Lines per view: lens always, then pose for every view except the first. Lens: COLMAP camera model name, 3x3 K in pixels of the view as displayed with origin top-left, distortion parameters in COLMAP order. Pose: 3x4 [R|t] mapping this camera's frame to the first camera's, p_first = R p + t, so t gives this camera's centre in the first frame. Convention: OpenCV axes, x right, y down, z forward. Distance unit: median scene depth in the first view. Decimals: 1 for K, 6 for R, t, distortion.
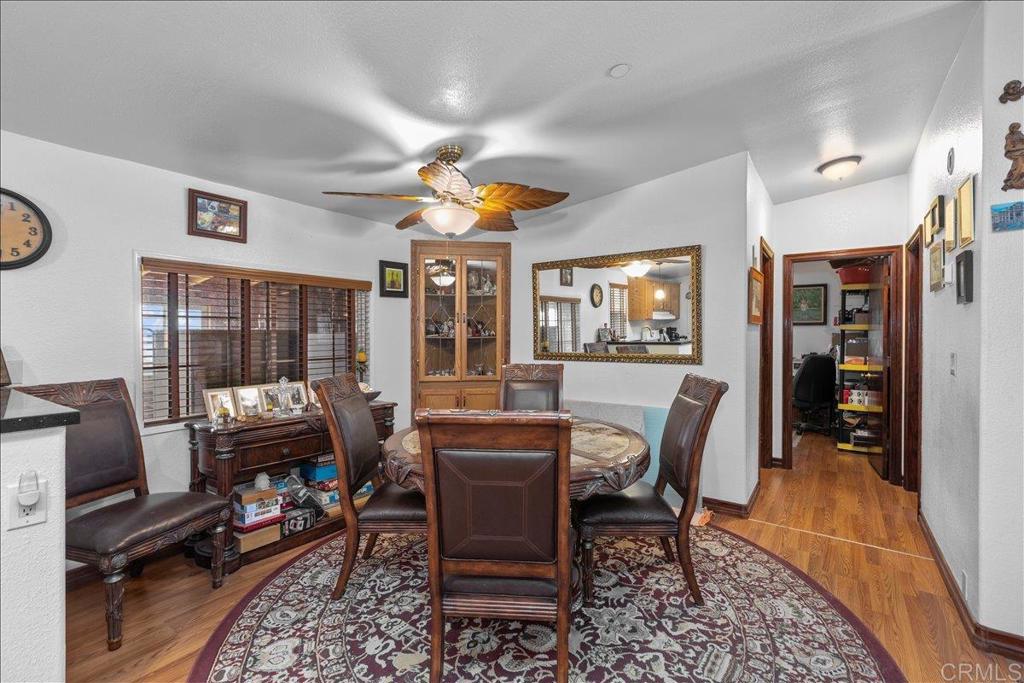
lens RADIAL K [[462.4, 0, 518.0], [0, 462.4, 337.9], [0, 0, 1]] dist [0.005005, -0.000444]
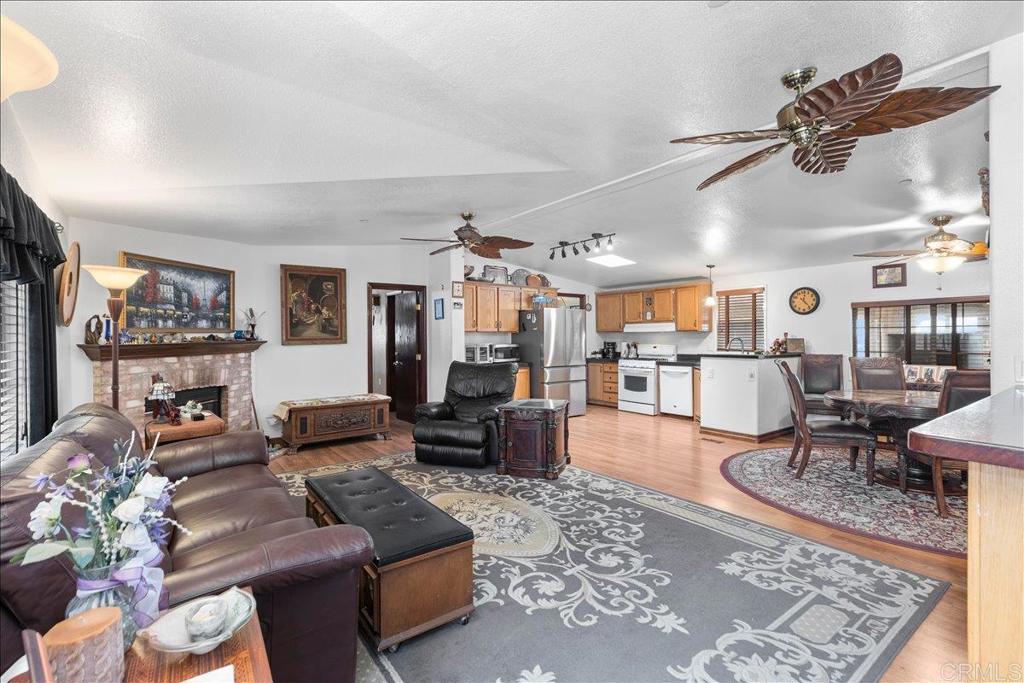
lens RADIAL K [[464.1, 0, 516.4], [0, 464.1, 337.1], [0, 0, 1]] dist [0.004322, 0.000124]
pose [[-0.307303, 0.002136, -0.951609, 1.793834], [-0.005748, 0.999975, 0.004101, -0.003416], [0.951594, 0.006730, -0.307283, 0.120292]]
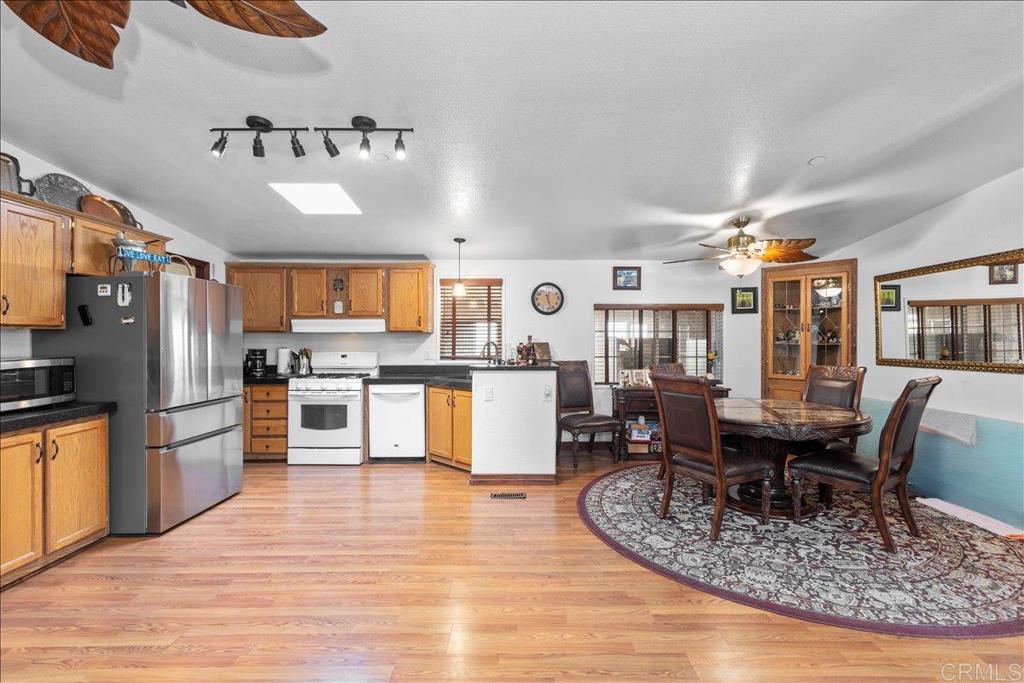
lens RADIAL K [[462.4, 0, 518.0], [0, 462.4, 337.9], [0, 0, 1]] dist [0.005005, -0.000444]
pose [[0.577035, -0.001558, -0.816718, 0.675285], [-0.009386, 0.999919, -0.008538, 0.001968], [0.816665, 0.012592, 0.576974, -0.474441]]
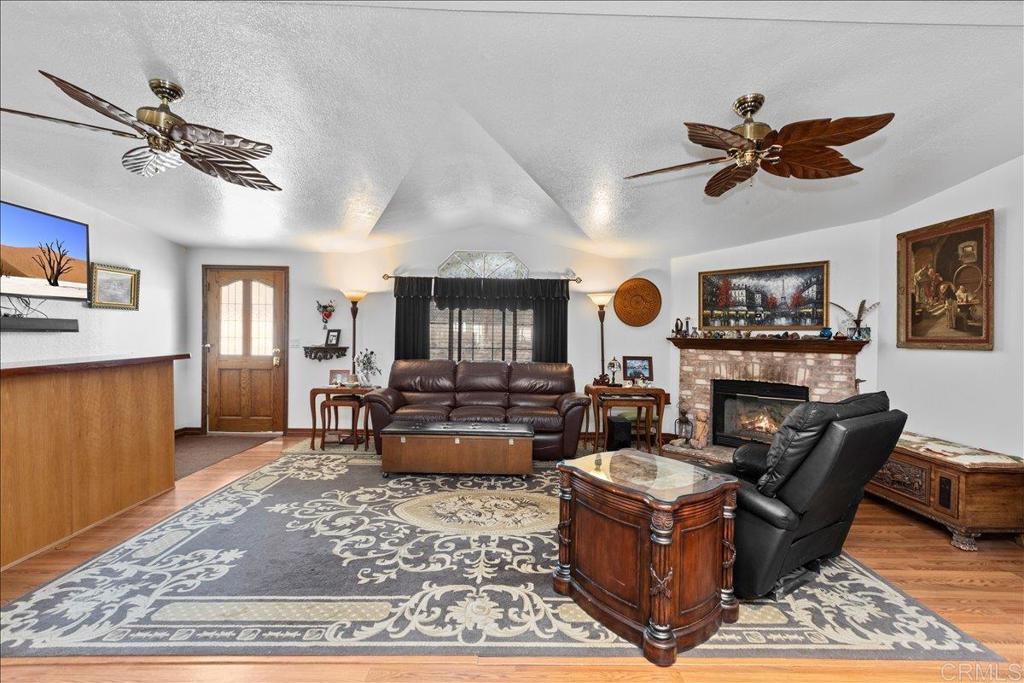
lens RADIAL K [[462.4, 0, 518.0], [0, 462.4, 337.9], [0, 0, 1]] dist [0.005005, -0.000444]
pose [[-0.585693, -0.020543, 0.810272, -0.350463], [-0.006687, 0.999767, 0.020513, -0.006286], [-0.810505, 0.006596, -0.585694, 0.325622]]
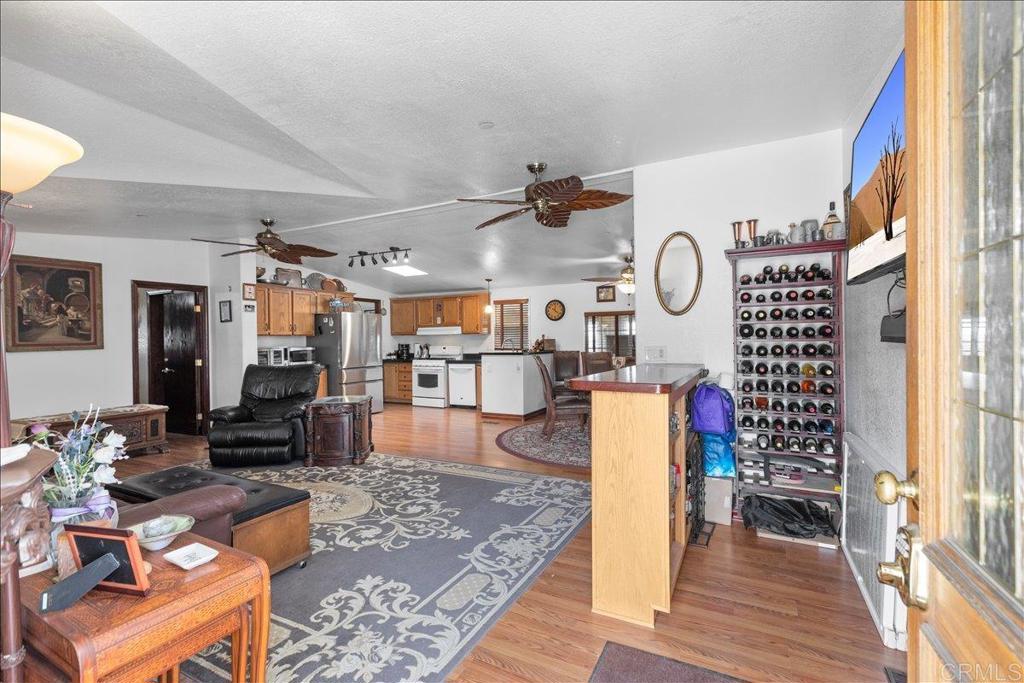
lens RADIAL K [[462.4, 0, 518.0], [0, 462.4, 337.9], [0, 0, 1]] dist [0.005005, -0.000444]
pose [[0.138828, -0.002528, -0.990313, 2.100823], [0.002052, 0.999995, -0.002265, 0.003046], [0.990314, -0.001718, 0.138833, 0.113845]]
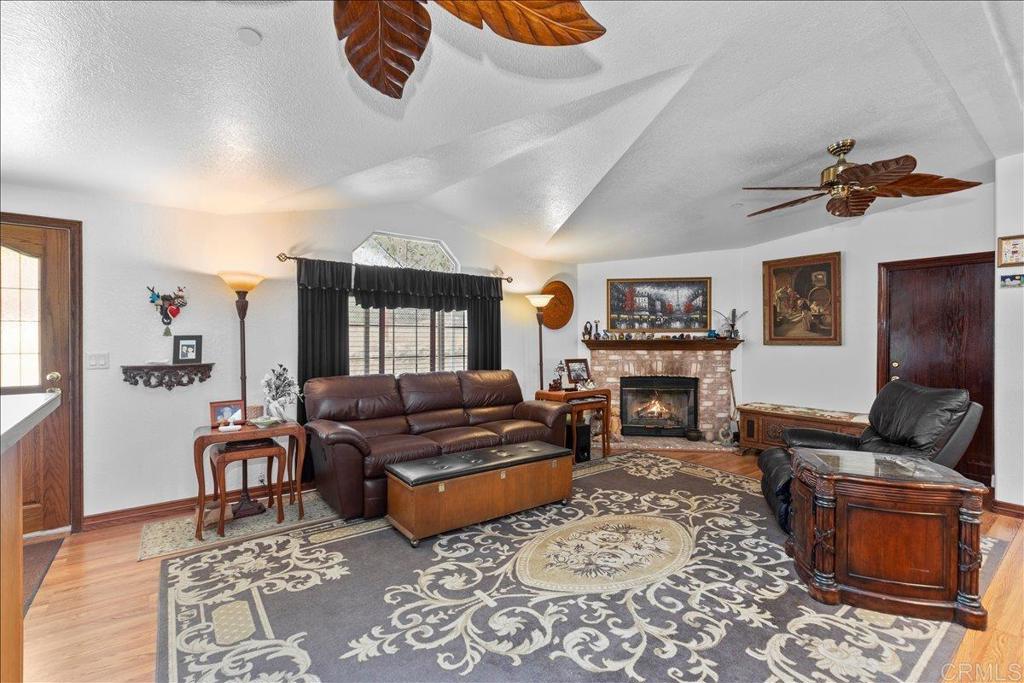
lens RADIAL K [[462.4, 0, 518.0], [0, 462.4, 337.9], [0, 0, 1]] dist [0.005005, -0.000444]
pose [[-0.955751, -0.006770, 0.294098, 0.568198], [-0.002273, 0.999875, 0.015630, -0.011449], [-0.294167, 0.014270, -0.955647, 0.719776]]
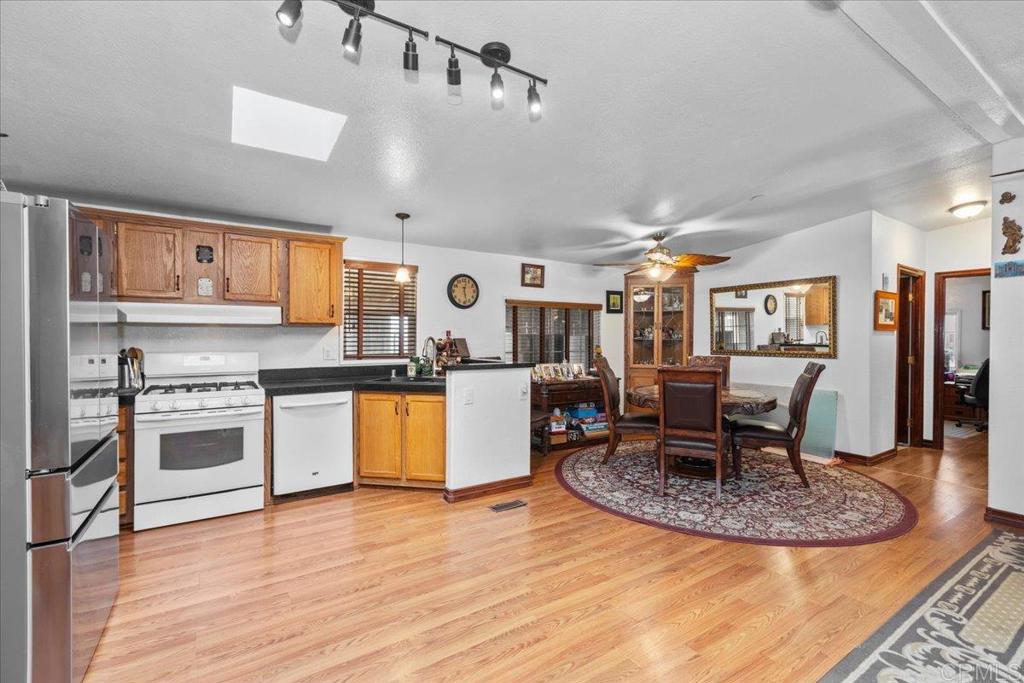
lens RADIAL K [[462.4, 0, 518.0], [0, 462.4, 337.9], [0, 0, 1]] dist [0.005005, -0.000444]
pose [[0.931528, 0.005146, -0.363634, -0.001157], [-0.007507, 0.999959, -0.005080, 0.010135], [0.363593, 0.007462, 0.931528, -0.869829]]
